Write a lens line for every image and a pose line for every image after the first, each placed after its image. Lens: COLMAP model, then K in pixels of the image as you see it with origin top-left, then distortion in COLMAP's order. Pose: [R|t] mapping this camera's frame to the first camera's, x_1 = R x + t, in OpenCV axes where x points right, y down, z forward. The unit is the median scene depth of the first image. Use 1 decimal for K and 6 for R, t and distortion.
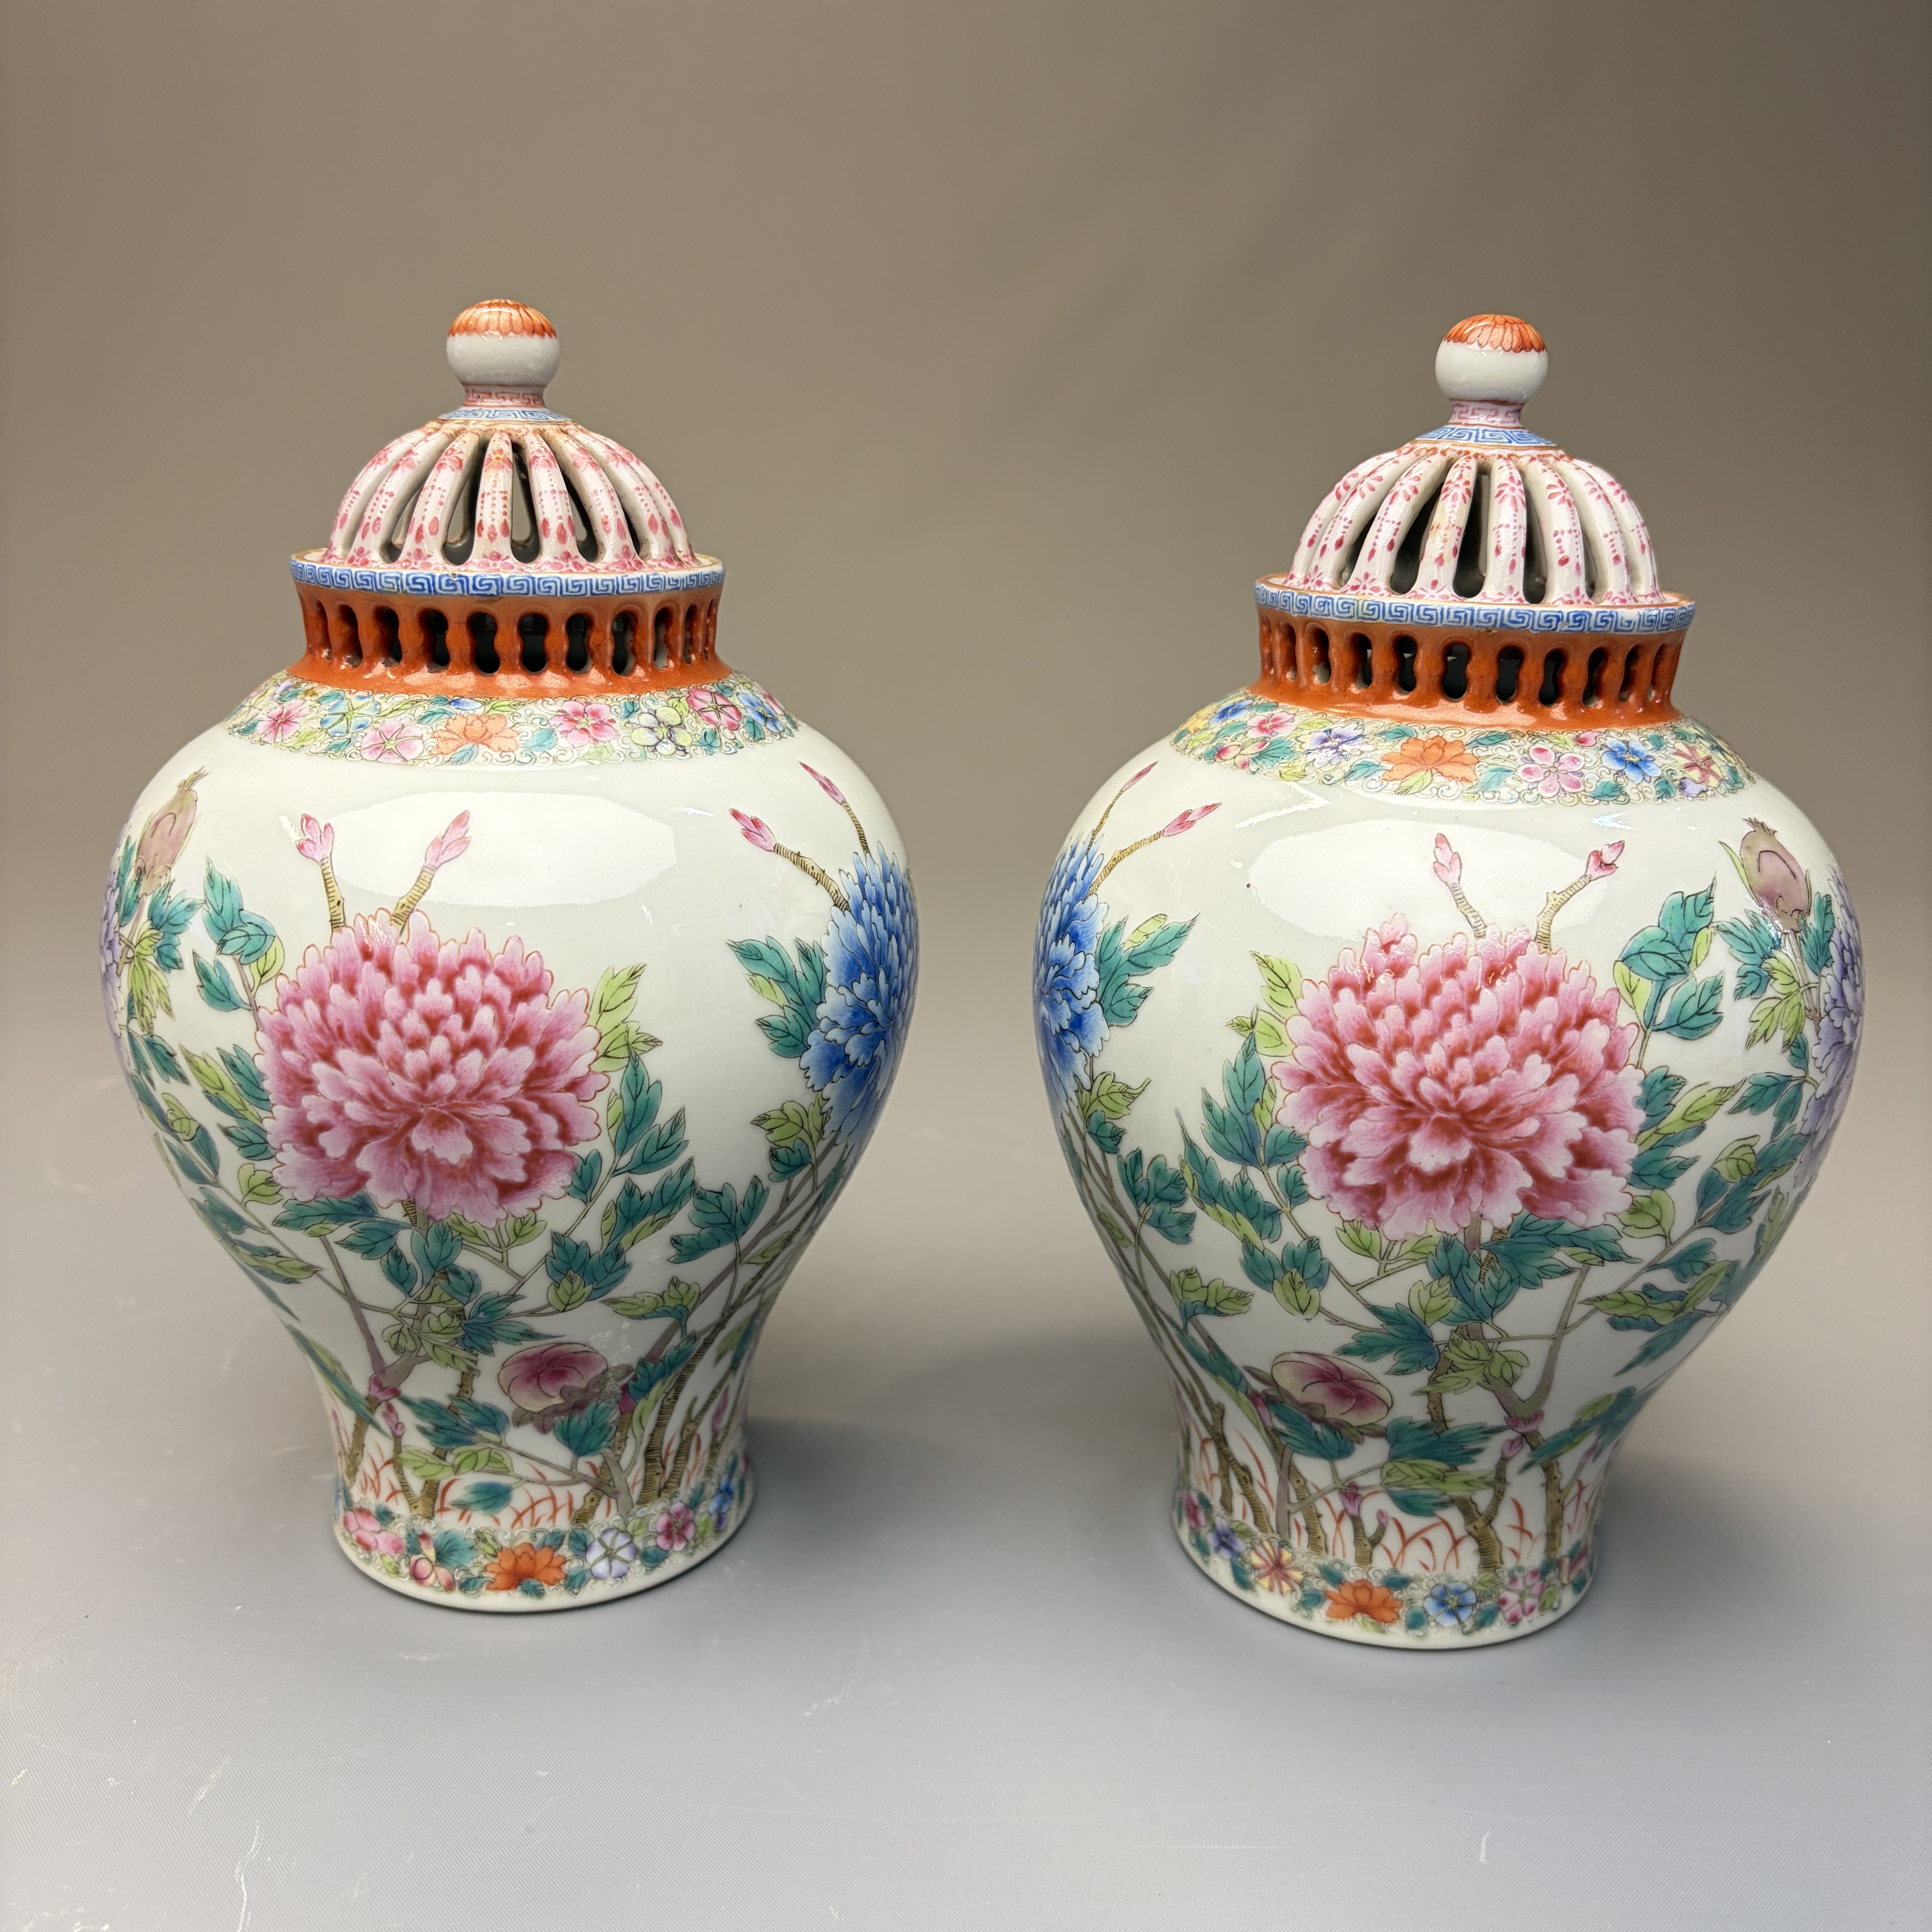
lens RADIAL K [[2010.8, 0, 969.7], [0, 2010.8, 980.7], [0, 0, 1]] dist [0.235982, -1.002222]
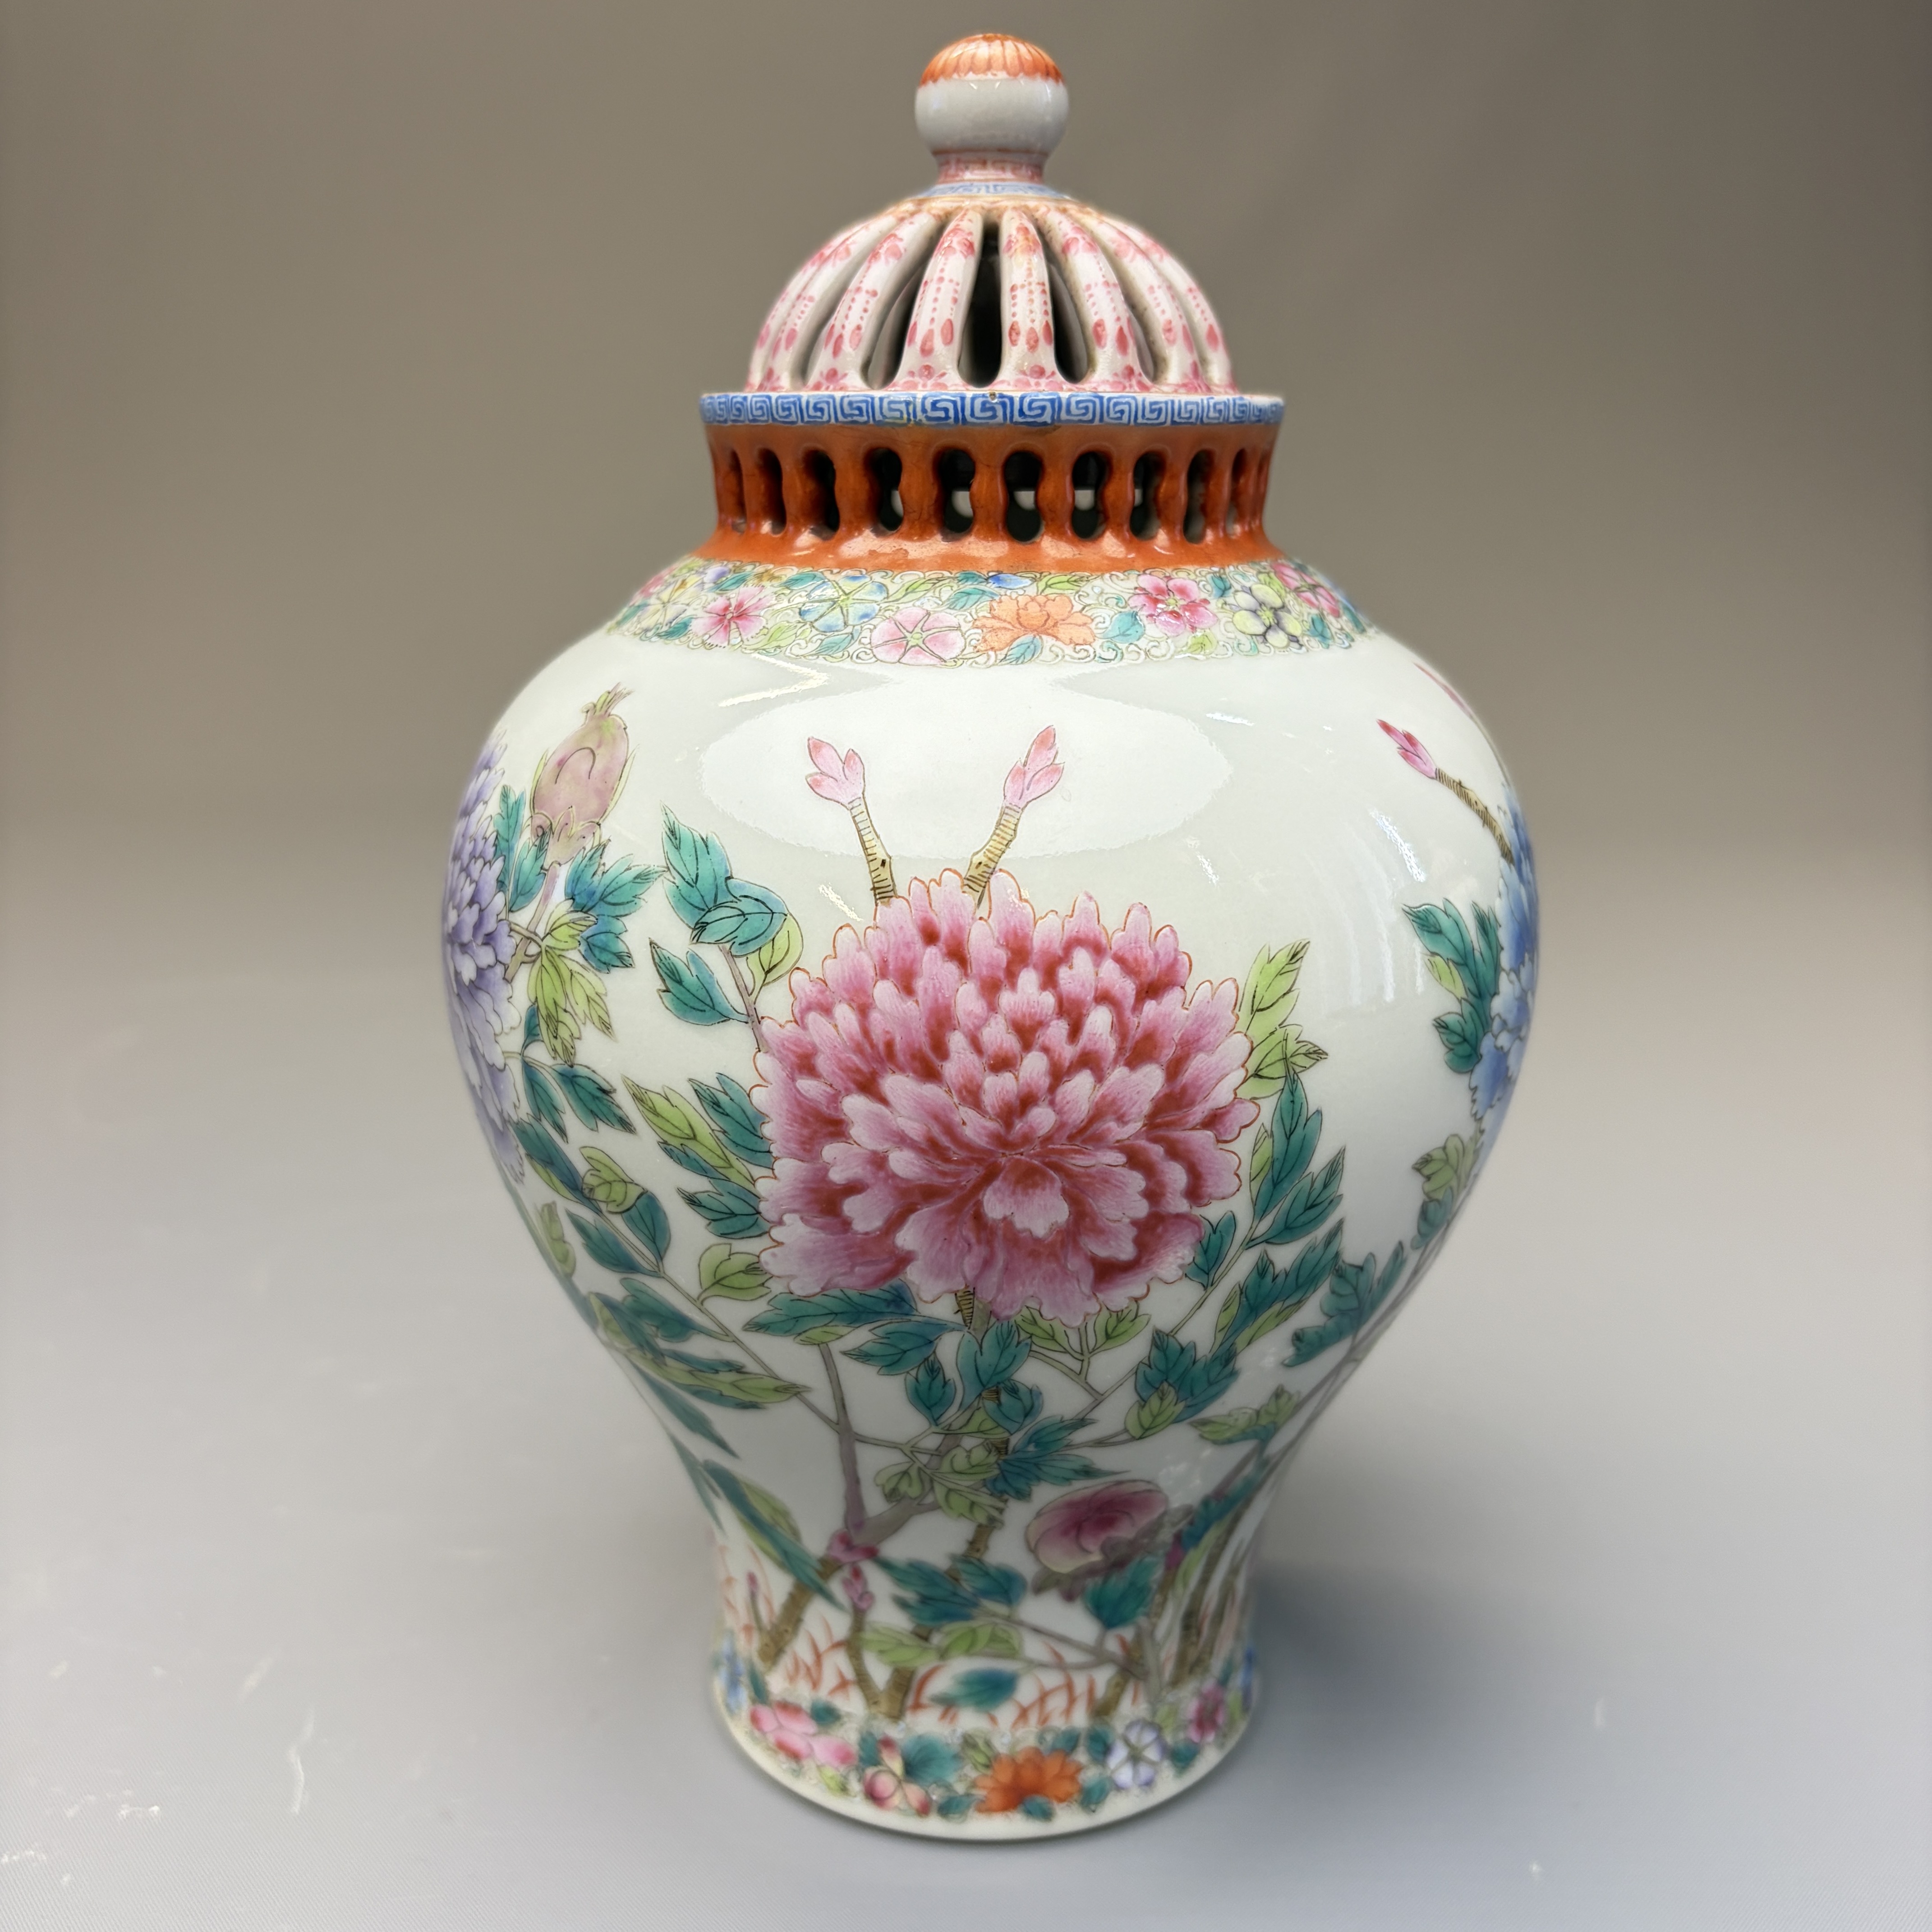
lens RADIAL K [[2010.8, 0, 969.7], [0, 2010.8, 980.7], [0, 0, 1]] dist [0.235982, -1.002222]
pose [[0.999424, -0.026874, 0.020735, -0.281718], [0.027107, 0.999571, -0.011058, 0.009523], [-0.020429, 0.011614, 0.999724, 0.304330]]
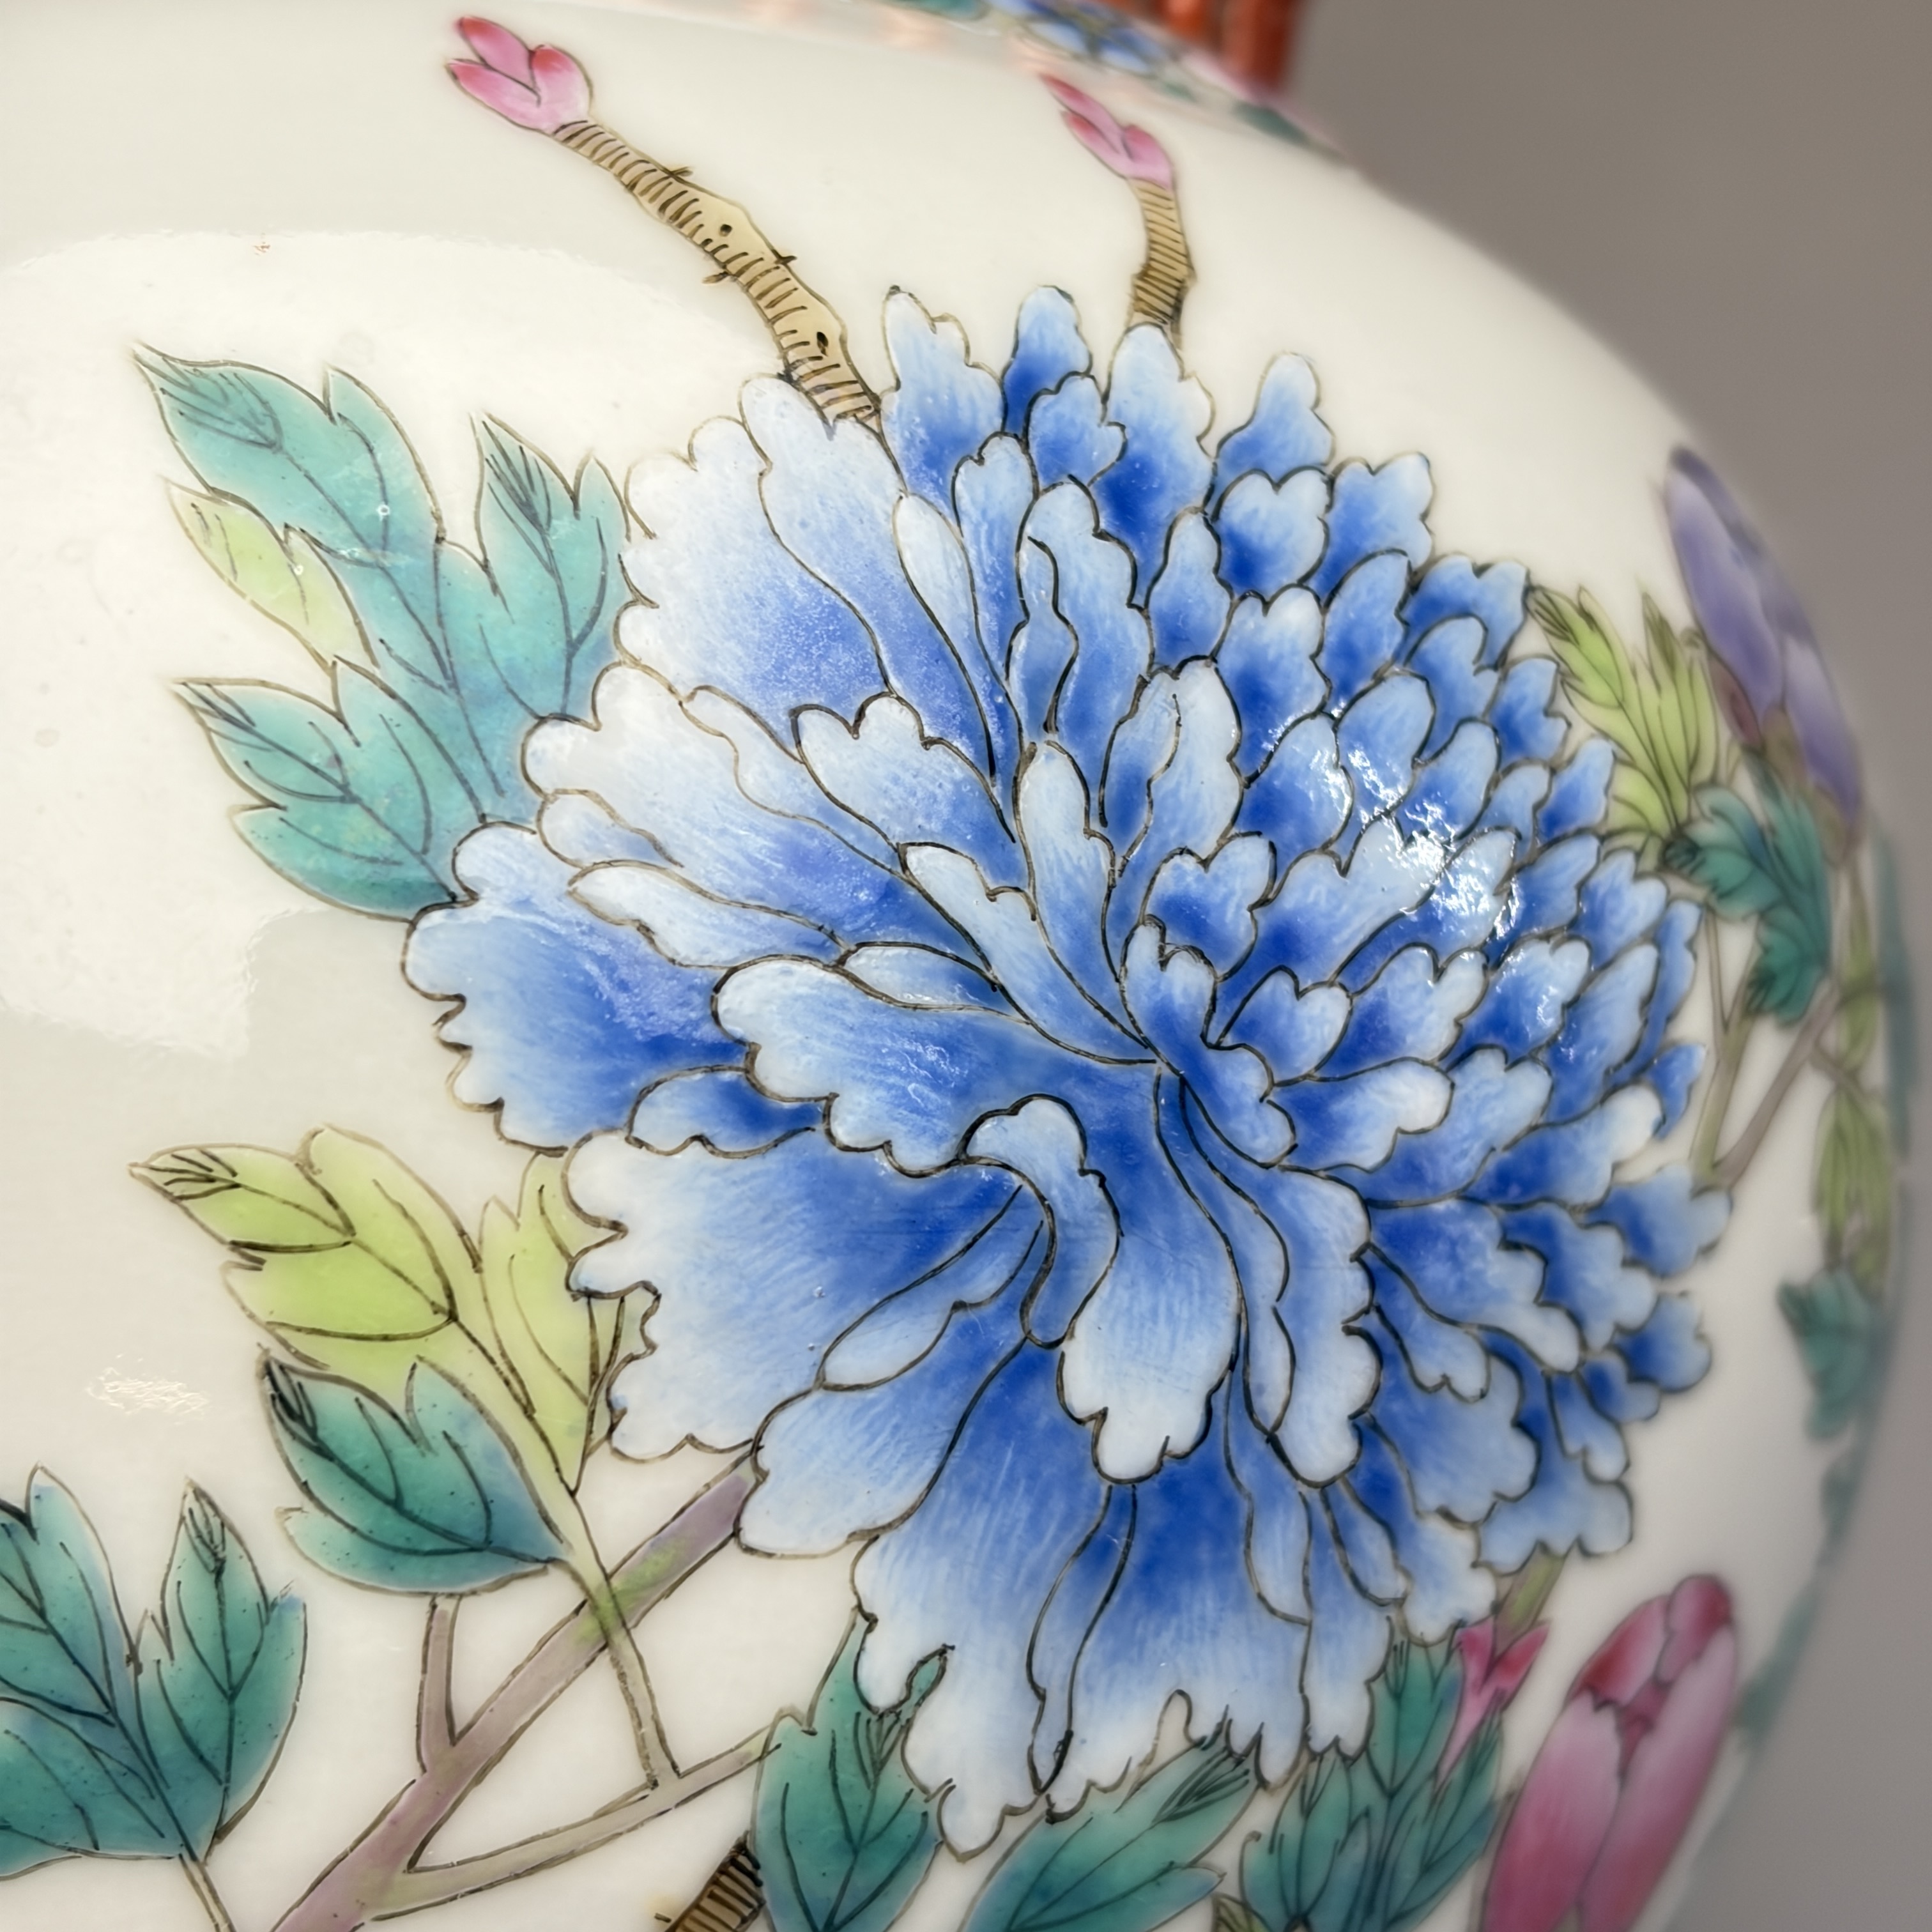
lens RADIAL K [[4045.9, 0, 971.4], [0, 4045.9, 1002.0], [0, 0, 1]] dist [0.276295, -1.423250]
pose [[0.698605, -0.070534, -0.712023, 0.284552], [-0.271709, 0.894434, -0.355193, 0.192803], [0.661910, 0.441603, 0.605691, 0.799203]]
